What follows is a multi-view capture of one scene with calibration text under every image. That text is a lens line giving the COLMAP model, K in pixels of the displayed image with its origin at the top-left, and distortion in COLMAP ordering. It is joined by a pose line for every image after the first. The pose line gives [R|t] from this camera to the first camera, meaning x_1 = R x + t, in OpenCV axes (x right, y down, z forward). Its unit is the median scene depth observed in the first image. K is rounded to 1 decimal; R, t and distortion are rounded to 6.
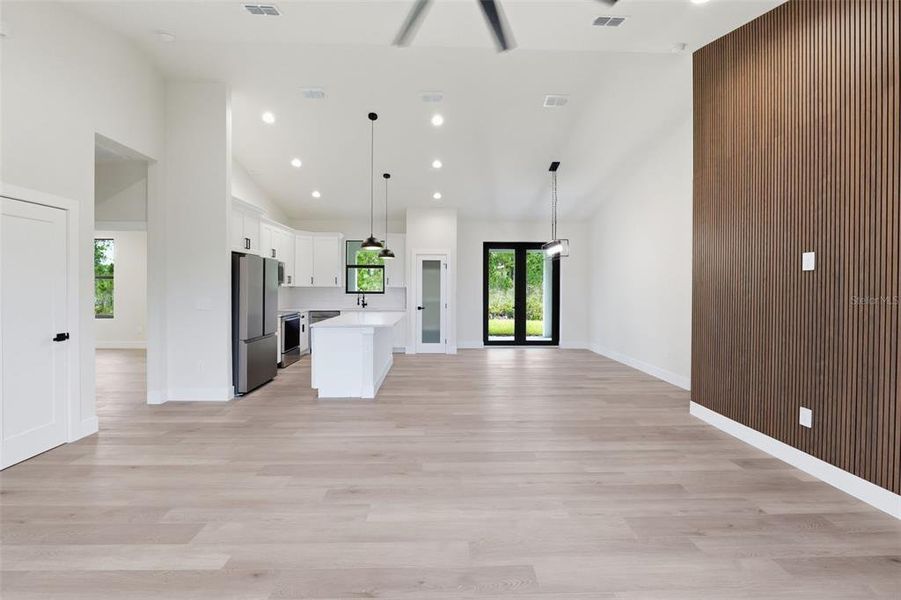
lens RADIAL K [[381.0, 0, 449.7], [0, 381.0, 291.5], [0, 0, 1]] dist [-0.011454, 0.000925]
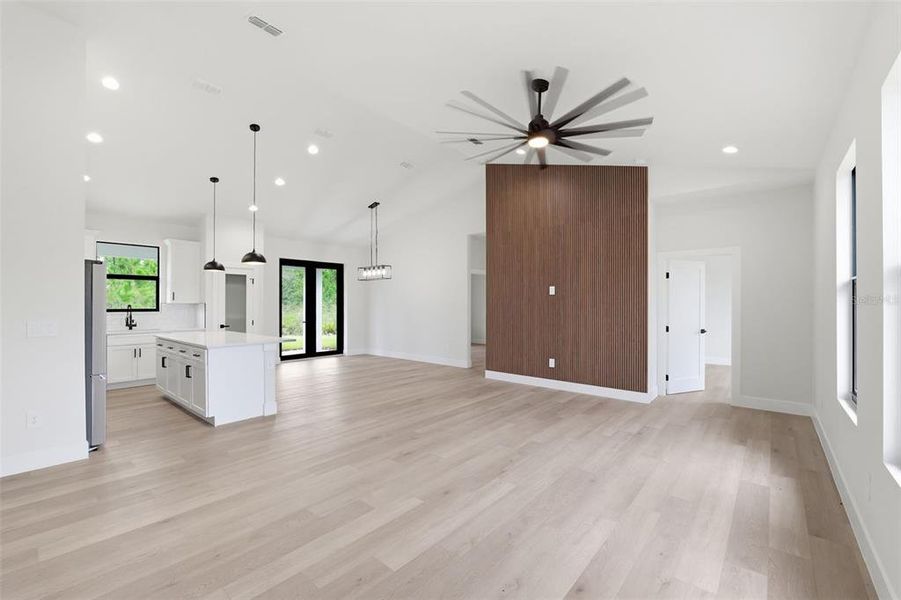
lens RADIAL K [[381.0, 0, 449.1], [0, 381.0, 303.2], [0, 0, 1]] dist [-0.011454, 0.000925]
pose [[0.671218, -0.003600, 0.741252, -0.580792], [0.010684, 0.999931, -0.004818, -0.001485], [-0.741183, 0.011153, 0.671210, -0.014354]]
